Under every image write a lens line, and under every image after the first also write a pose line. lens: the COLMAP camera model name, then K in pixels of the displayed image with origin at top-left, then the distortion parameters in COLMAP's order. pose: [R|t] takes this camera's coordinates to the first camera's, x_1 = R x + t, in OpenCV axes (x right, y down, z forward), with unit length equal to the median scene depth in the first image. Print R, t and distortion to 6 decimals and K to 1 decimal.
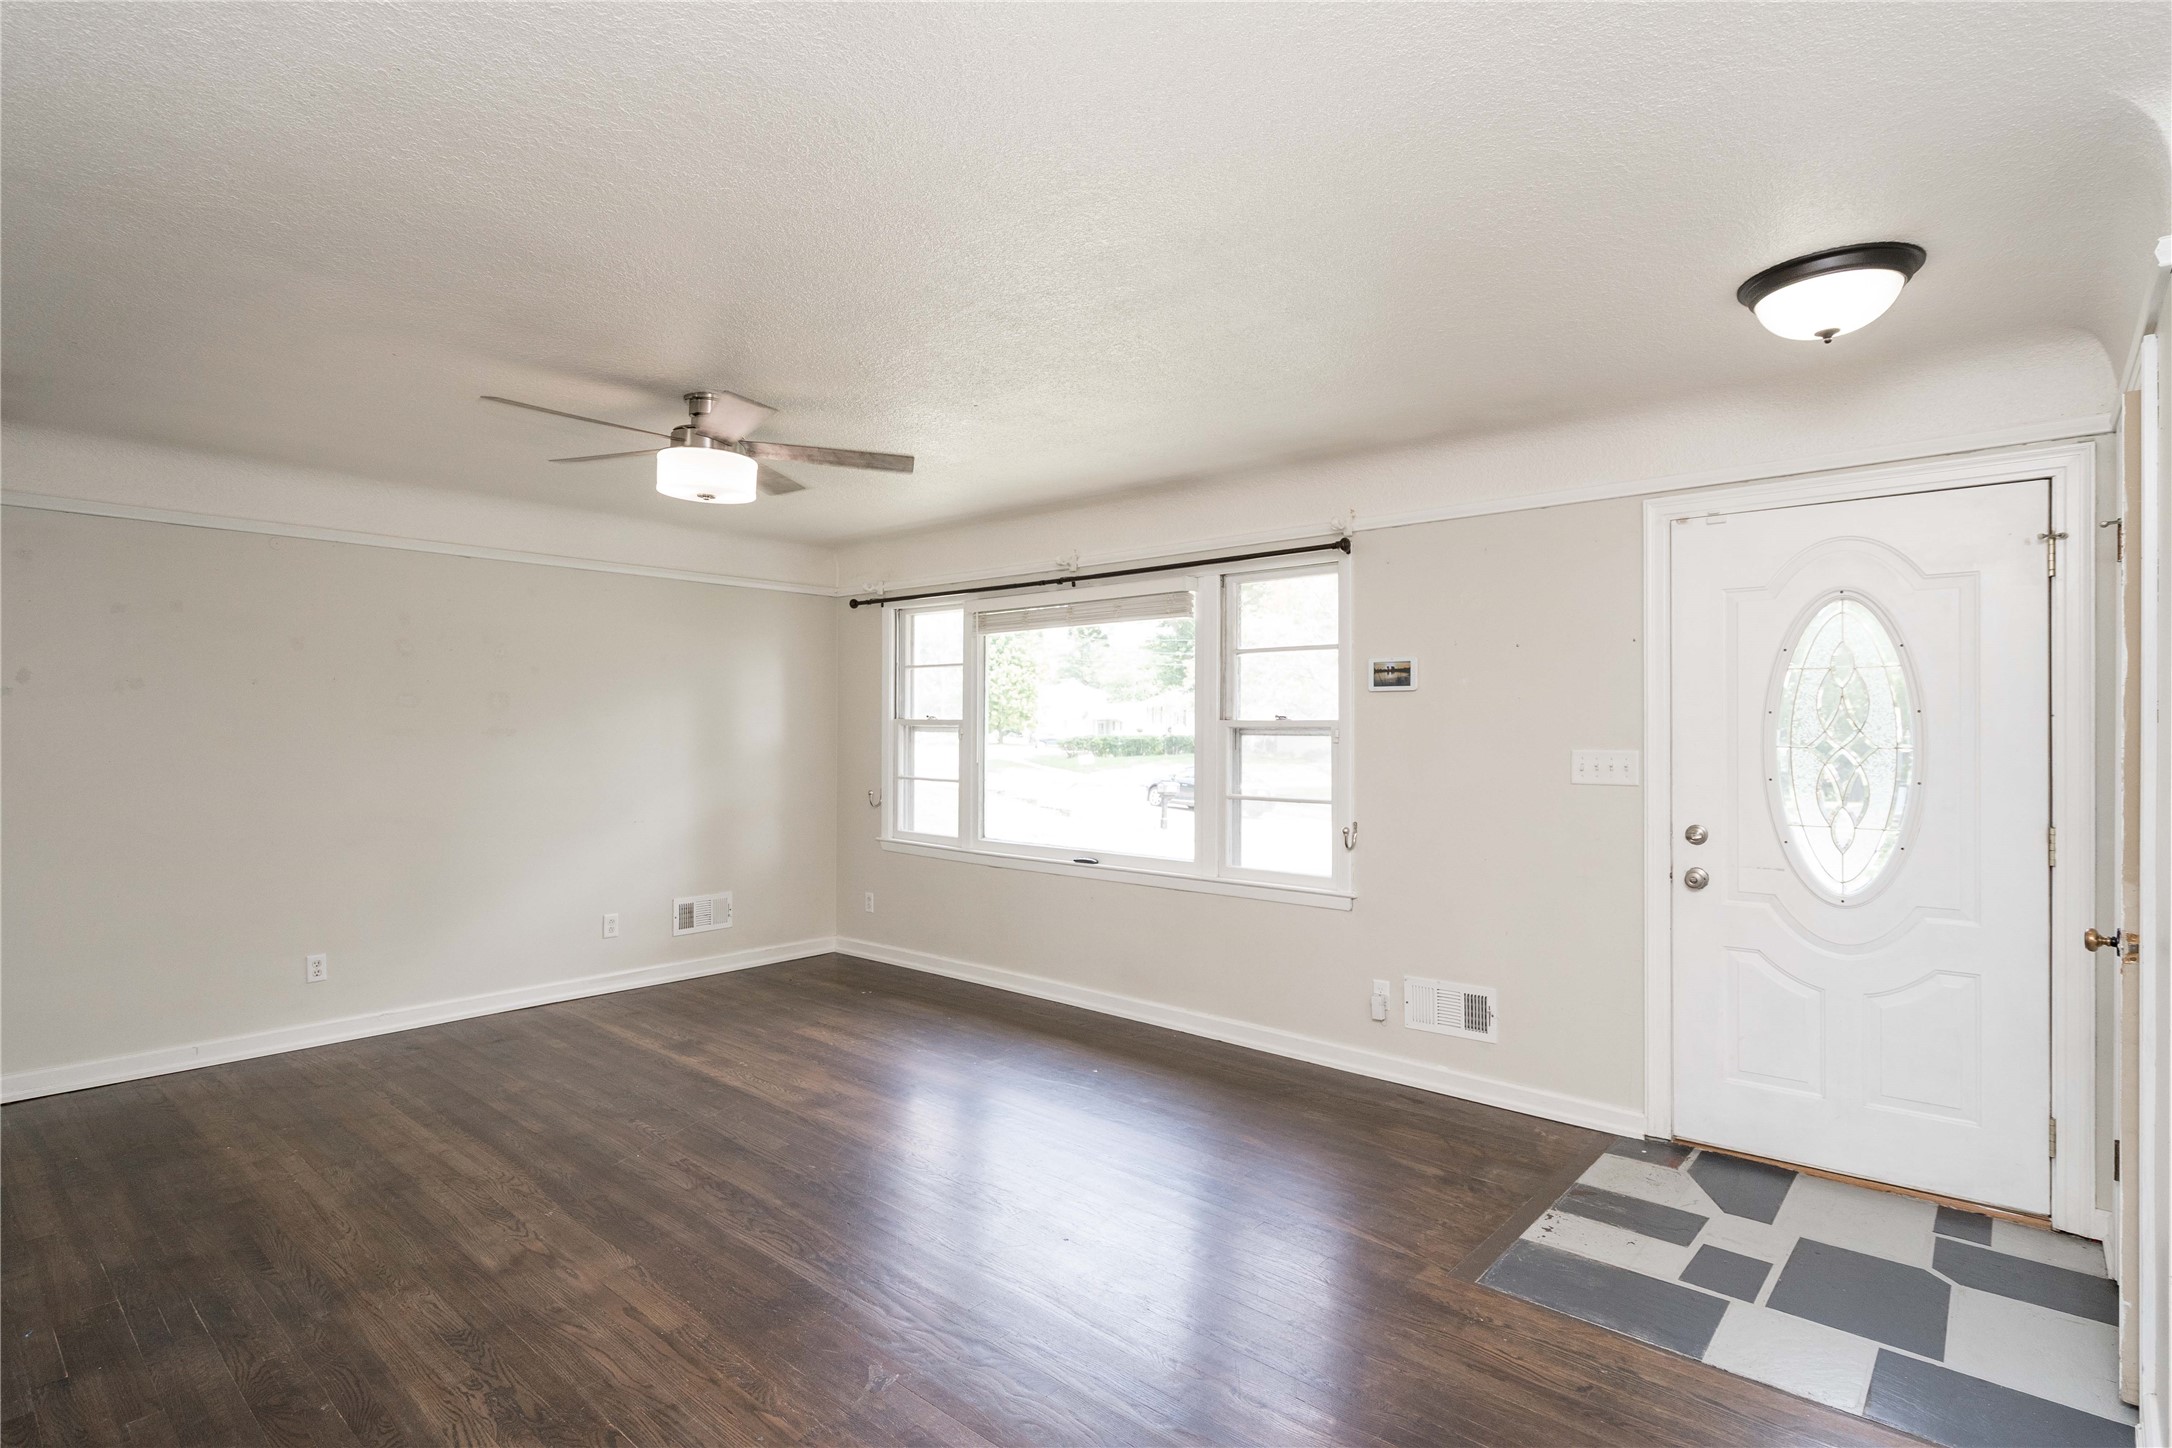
lens RADIAL K [[1064.9, 0, 1085.1], [0, 1064.9, 726.4], [0, 0, 1]] dist [-0.001638, 0.001053]
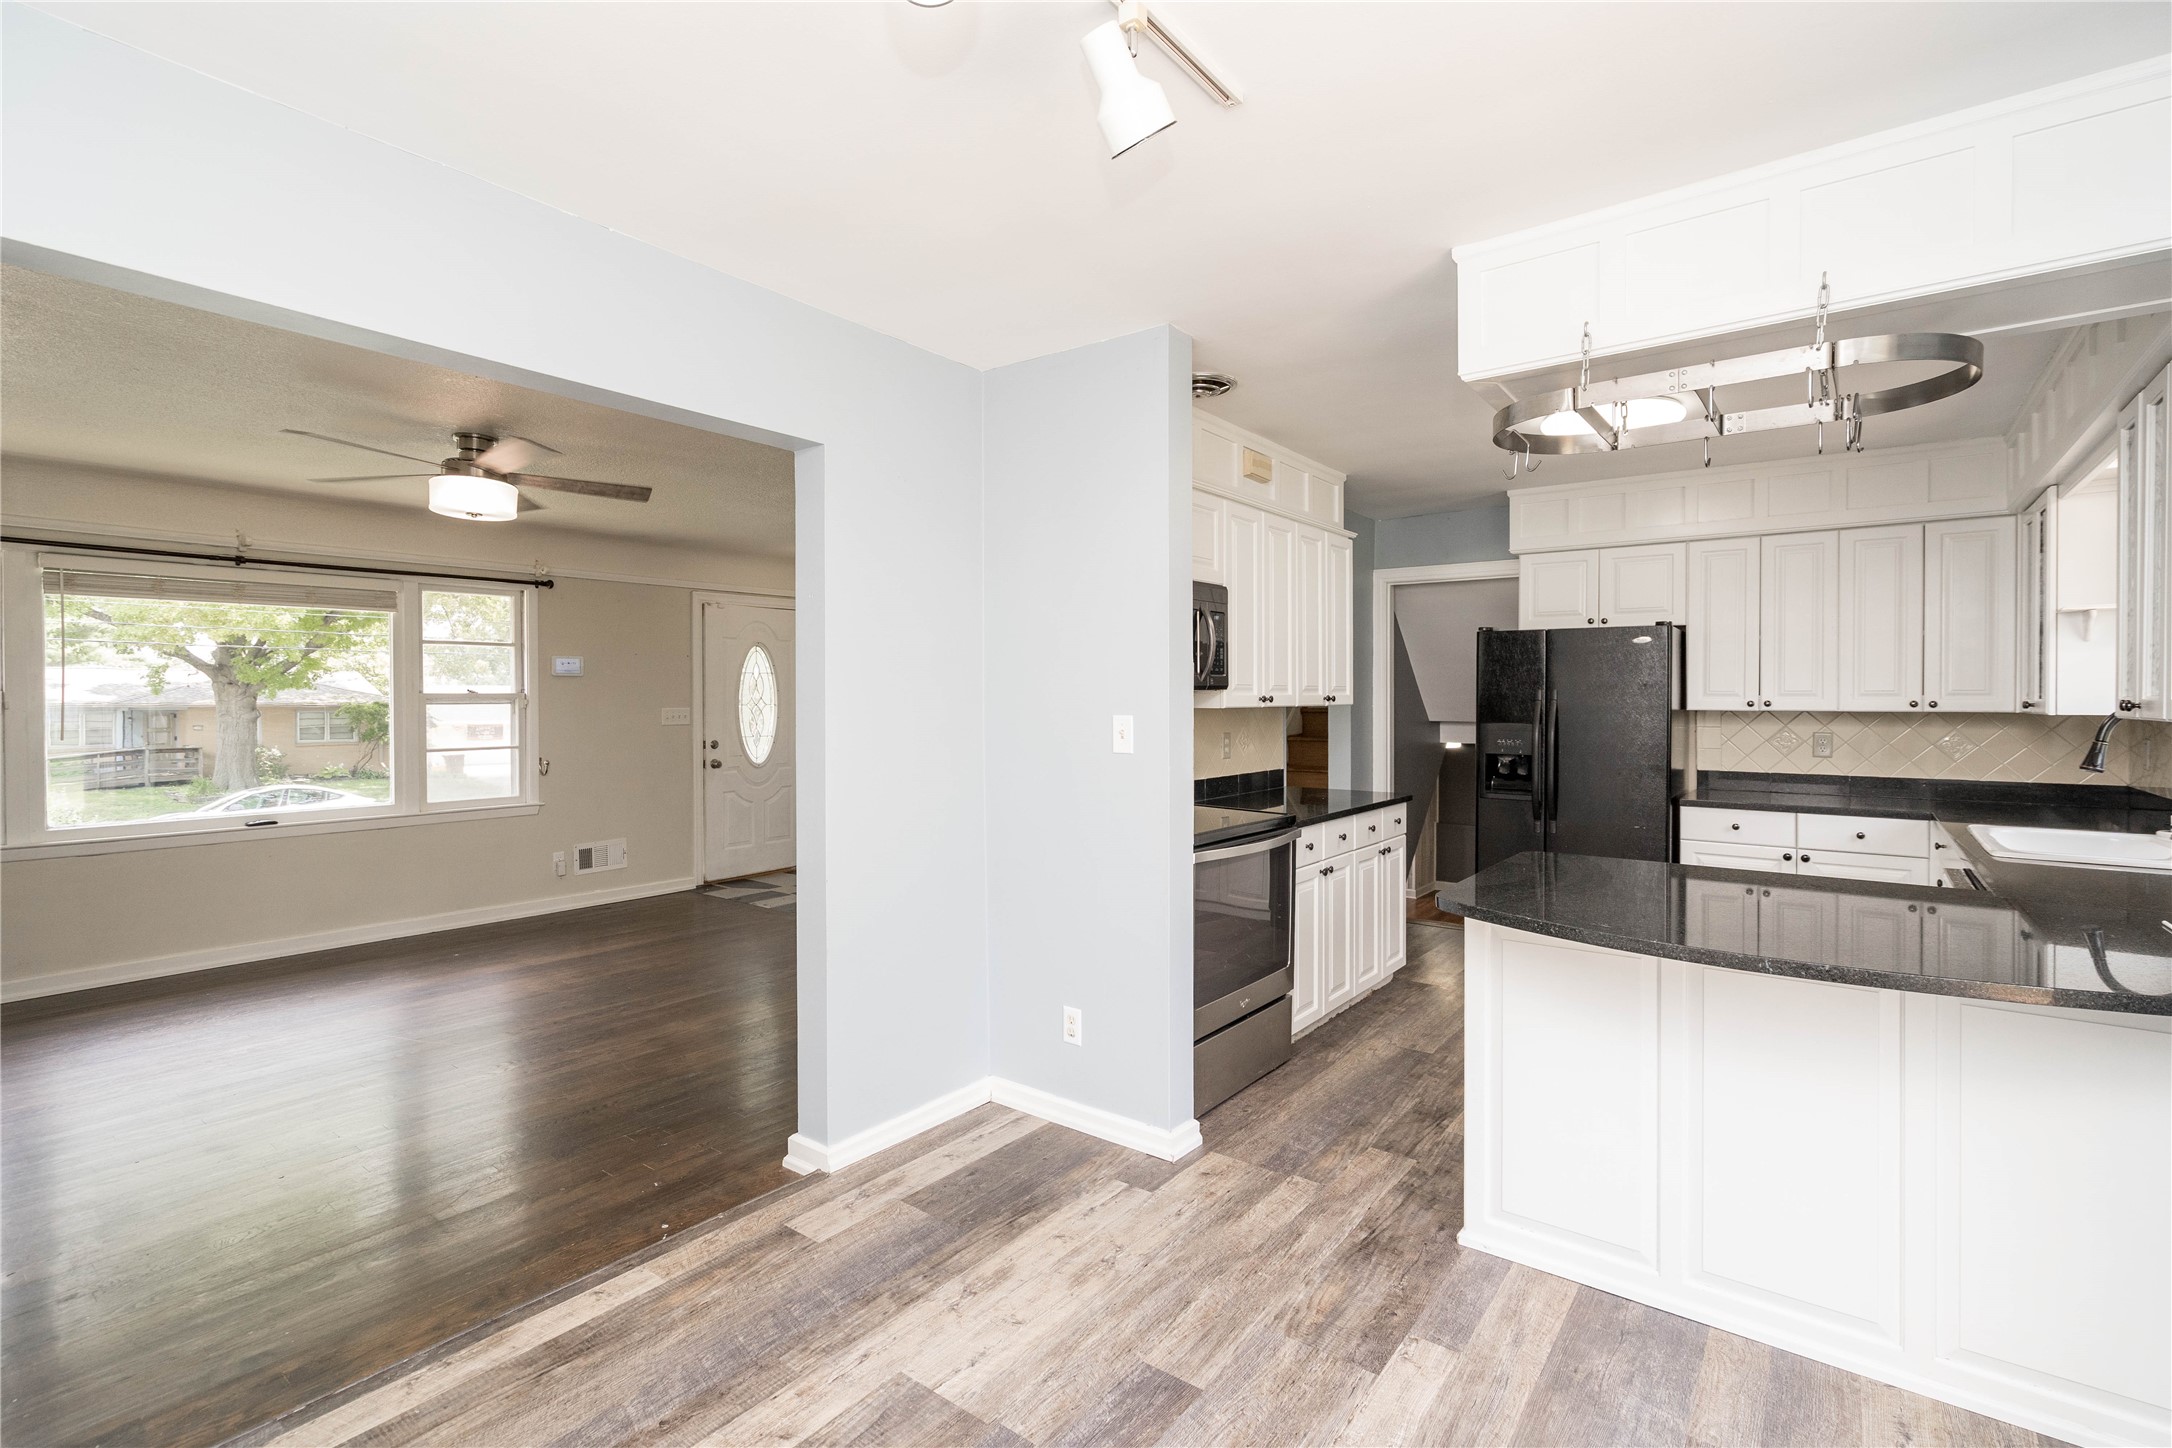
lens RADIAL K [[989.6, 0, 1099.7], [0, 989.6, 705.1], [0, 0, 1]] dist [-0.007810, 0.002200]
pose [[-0.050320, -0.013510, 0.998642, -1.441930], [0.006082, 0.999886, 0.013833, -0.003834], [-0.998715, 0.006770, -0.050232, 0.303726]]
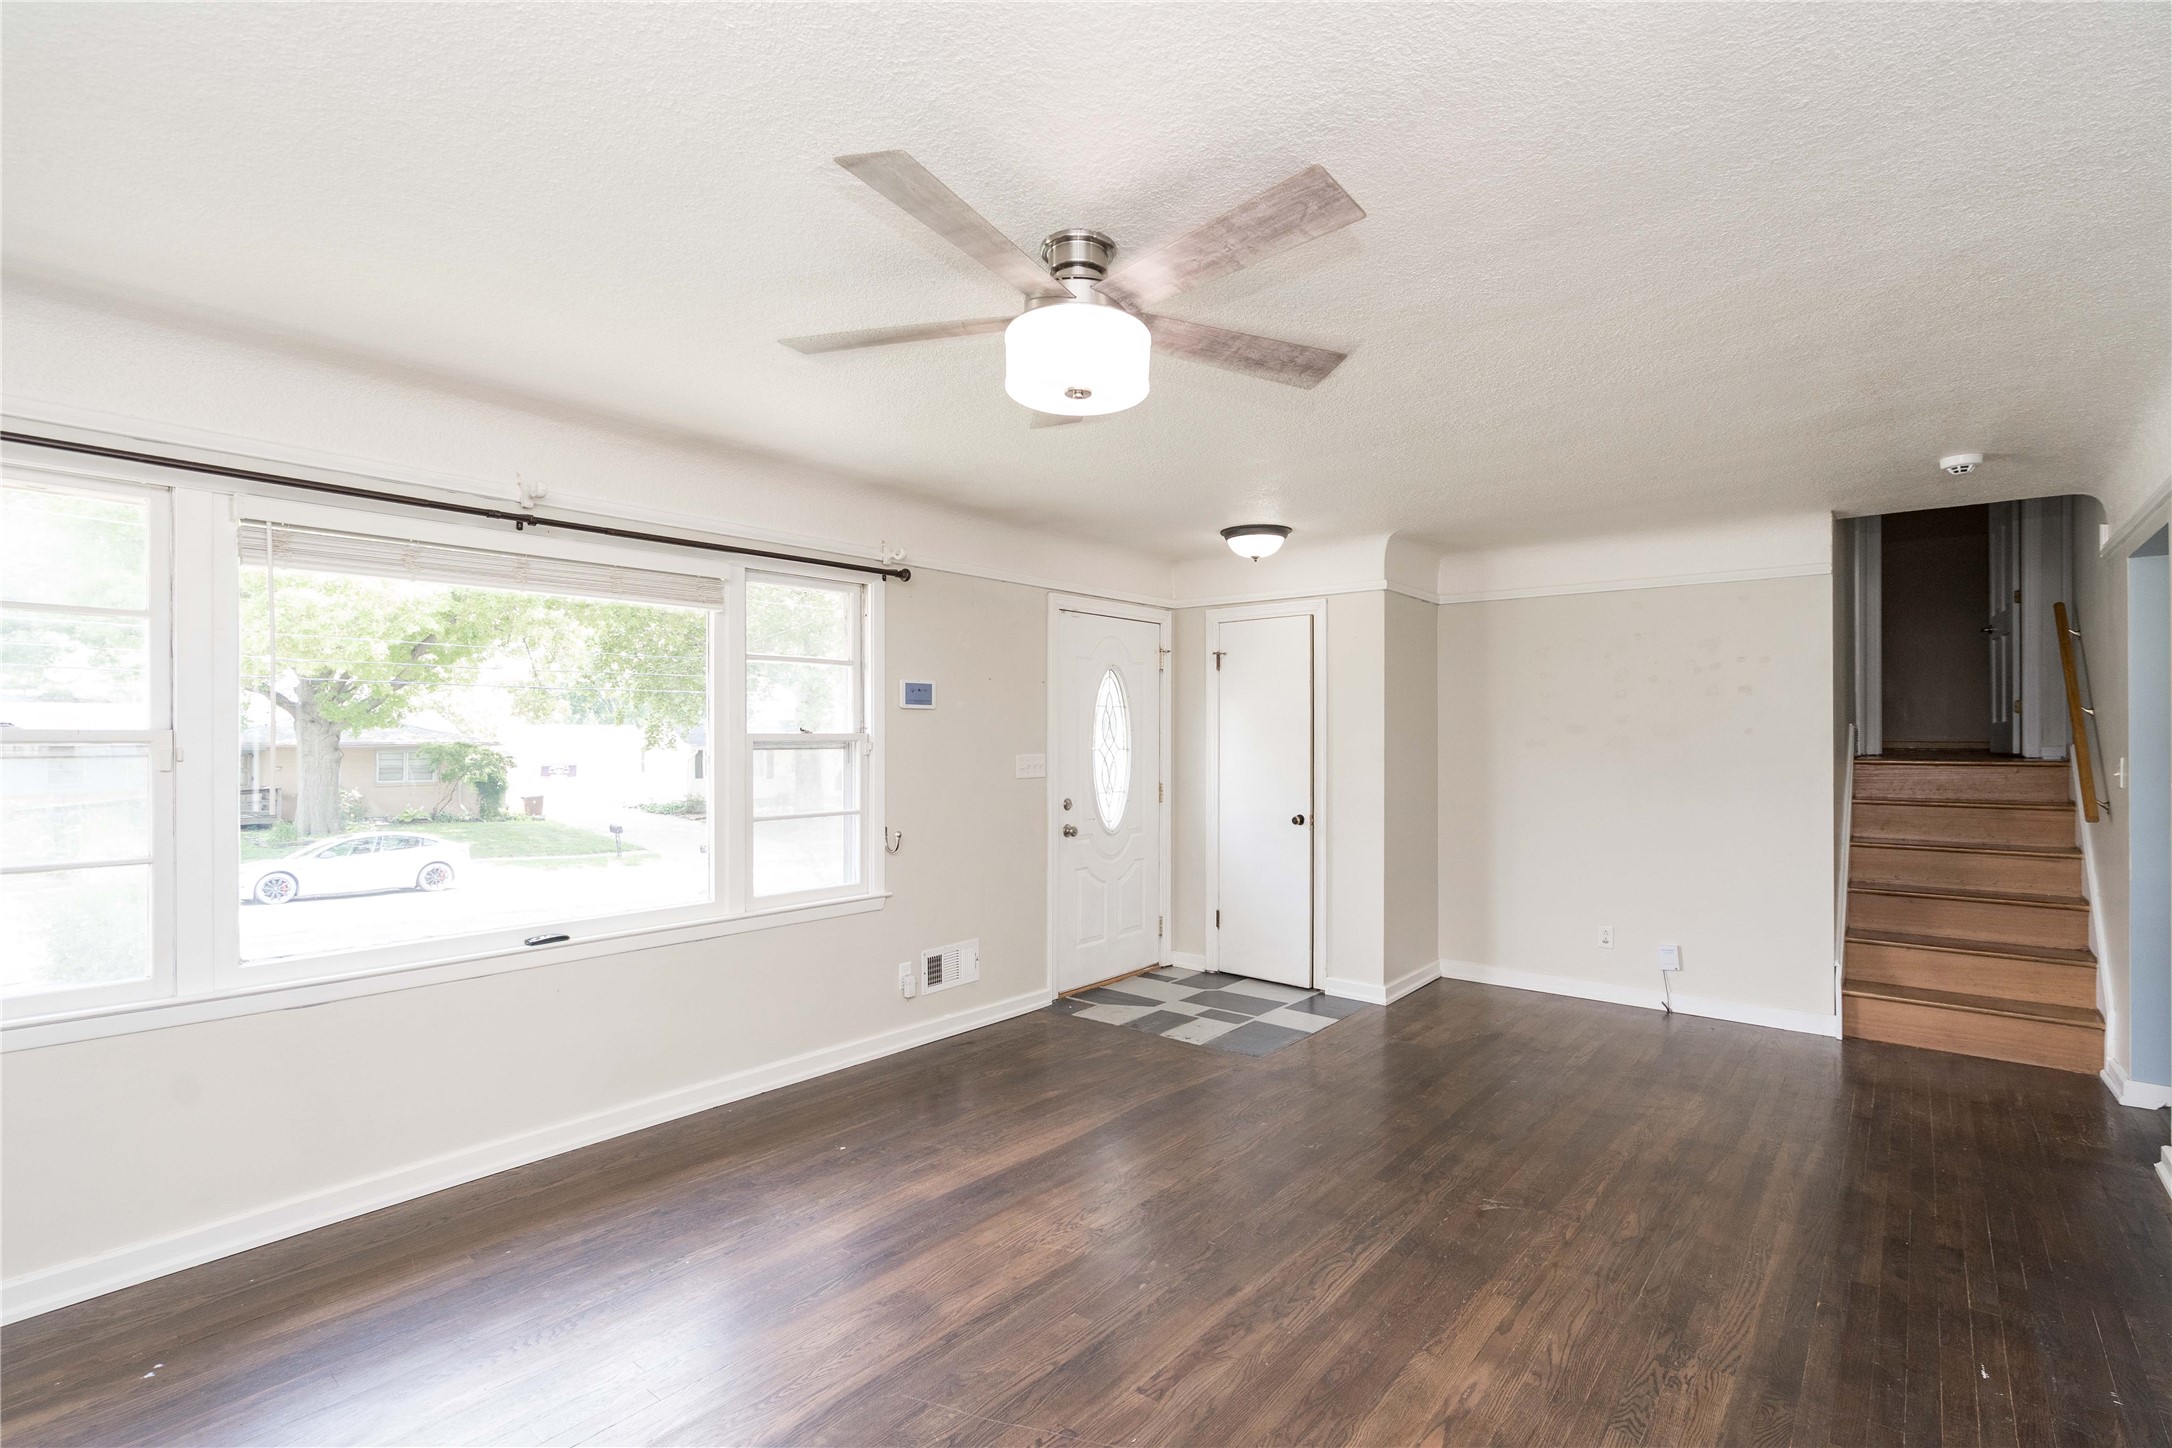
lens RADIAL K [[989.6, 0, 1103.9], [0, 989.6, 739.0], [0, 0, 1]] dist [-0.007810, 0.002200]
pose [[-0.021717, -0.006316, 0.999744, -0.892966], [0.002703, 0.999976, 0.006376, -0.007360], [-0.999761, 0.002841, -0.021699, 0.928061]]
